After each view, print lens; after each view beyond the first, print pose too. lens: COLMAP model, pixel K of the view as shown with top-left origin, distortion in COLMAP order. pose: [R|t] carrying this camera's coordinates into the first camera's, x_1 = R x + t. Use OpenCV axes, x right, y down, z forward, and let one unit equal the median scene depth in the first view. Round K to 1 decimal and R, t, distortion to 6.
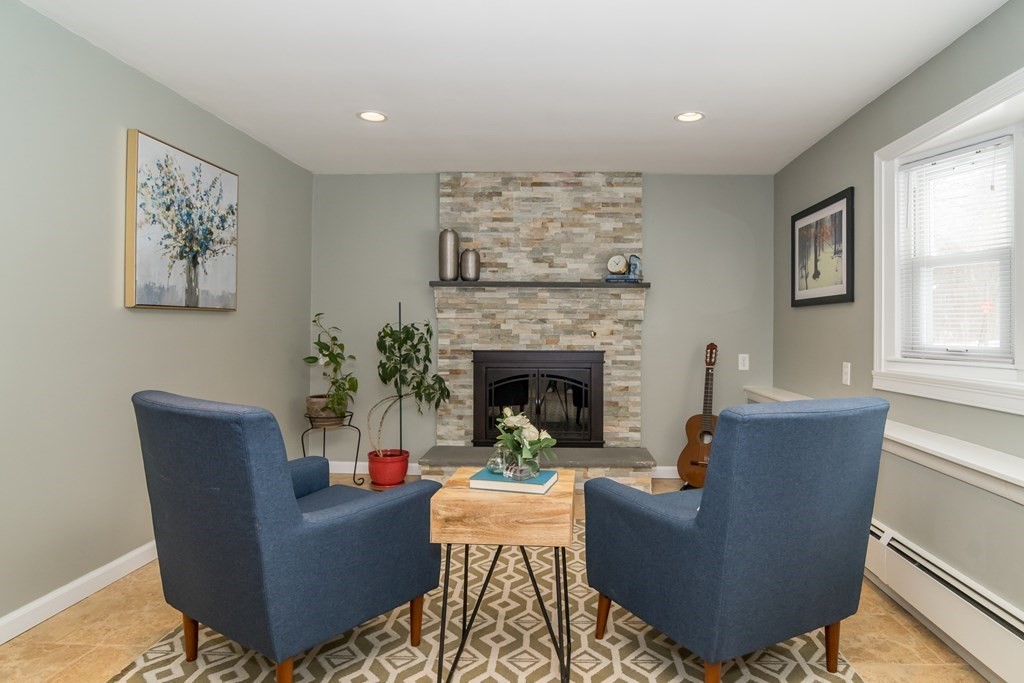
lens RADIAL K [[655.4, 0, 524.5], [0, 655.4, 313.1], [0, 0, 1]] dist [0.001705, 0.002088]
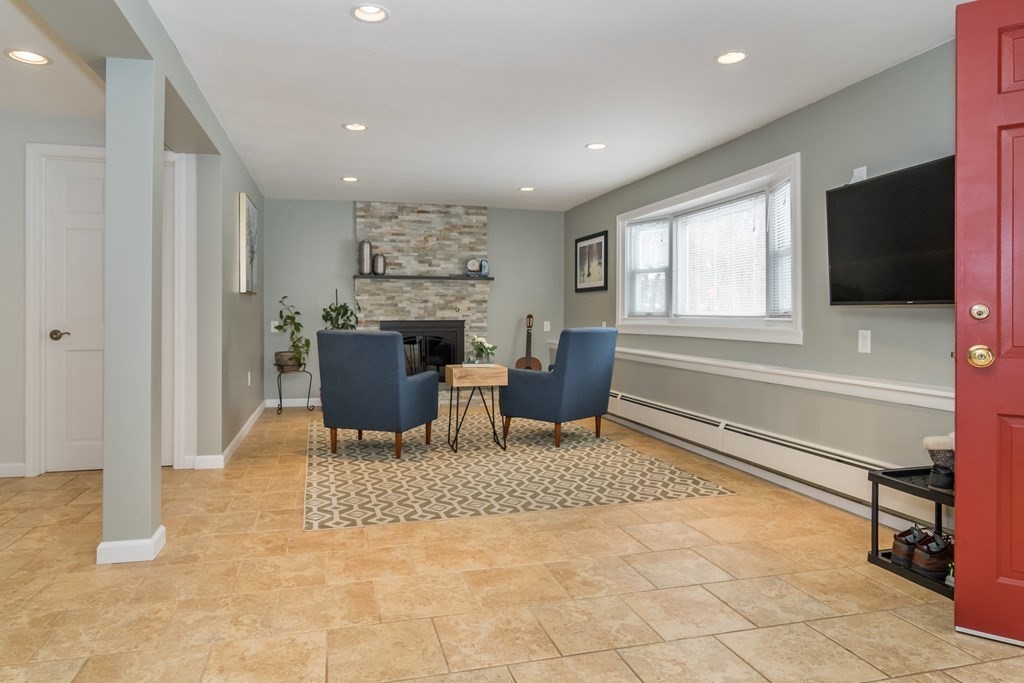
lens RADIAL K [[655.4, 0, 524.5], [0, 655.4, 313.1], [0, 0, 1]] dist [0.001705, 0.002088]
pose [[0.944939, -0.008182, 0.327143, -0.256798], [0.000460, 0.999720, 0.023674, 0.003434], [-0.327245, -0.022220, 0.944678, -0.530973]]
